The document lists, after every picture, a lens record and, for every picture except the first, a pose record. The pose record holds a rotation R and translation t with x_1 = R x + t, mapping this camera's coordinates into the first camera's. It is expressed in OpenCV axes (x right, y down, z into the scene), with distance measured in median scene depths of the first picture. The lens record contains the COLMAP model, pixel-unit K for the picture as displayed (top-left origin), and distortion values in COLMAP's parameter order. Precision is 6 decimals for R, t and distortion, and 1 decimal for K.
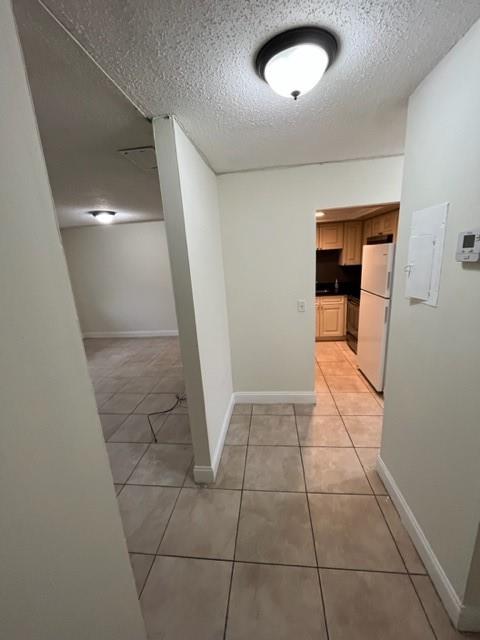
lens RADIAL K [[259.4, 0, 242.5], [0, 259.4, 319.6], [0, 0, 1]] dist [-0.002369, 0.000229]
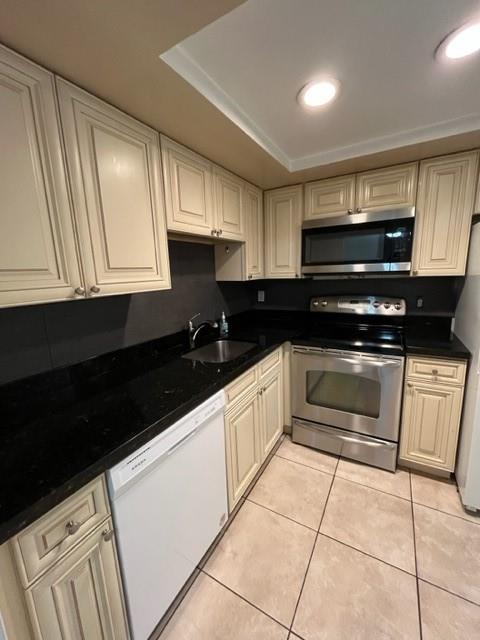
lens RADIAL K [[259.4, 0, 242.0], [0, 259.4, 319.2], [0, 0, 1]] dist [-0.002369, 0.000229]
pose [[0.404317, -0.119433, 0.906787, -0.027891], [0.232435, 0.972305, 0.024425, -0.156835], [-0.884591, 0.200894, 0.420880, 0.837475]]
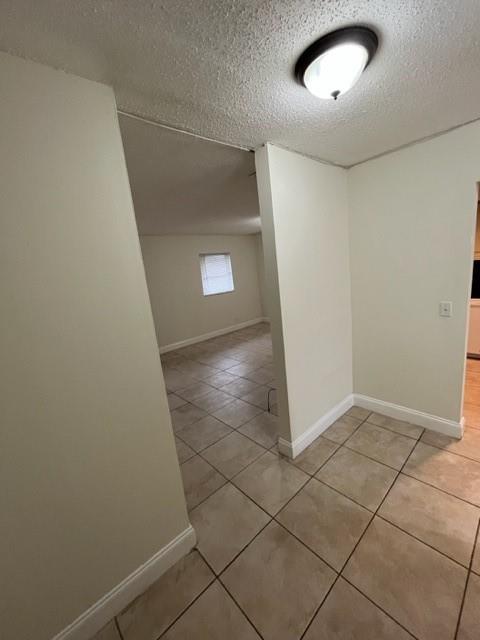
lens RADIAL K [[259.4, 0, 242.9], [0, 259.4, 320.9], [0, 0, 1]] dist [-0.002369, 0.000229]
pose [[0.750292, 0.115551, -0.650930, 0.301494], [-0.096324, 0.993207, 0.065283, -0.010426], [0.654051, 0.013719, 0.756326, 0.006521]]
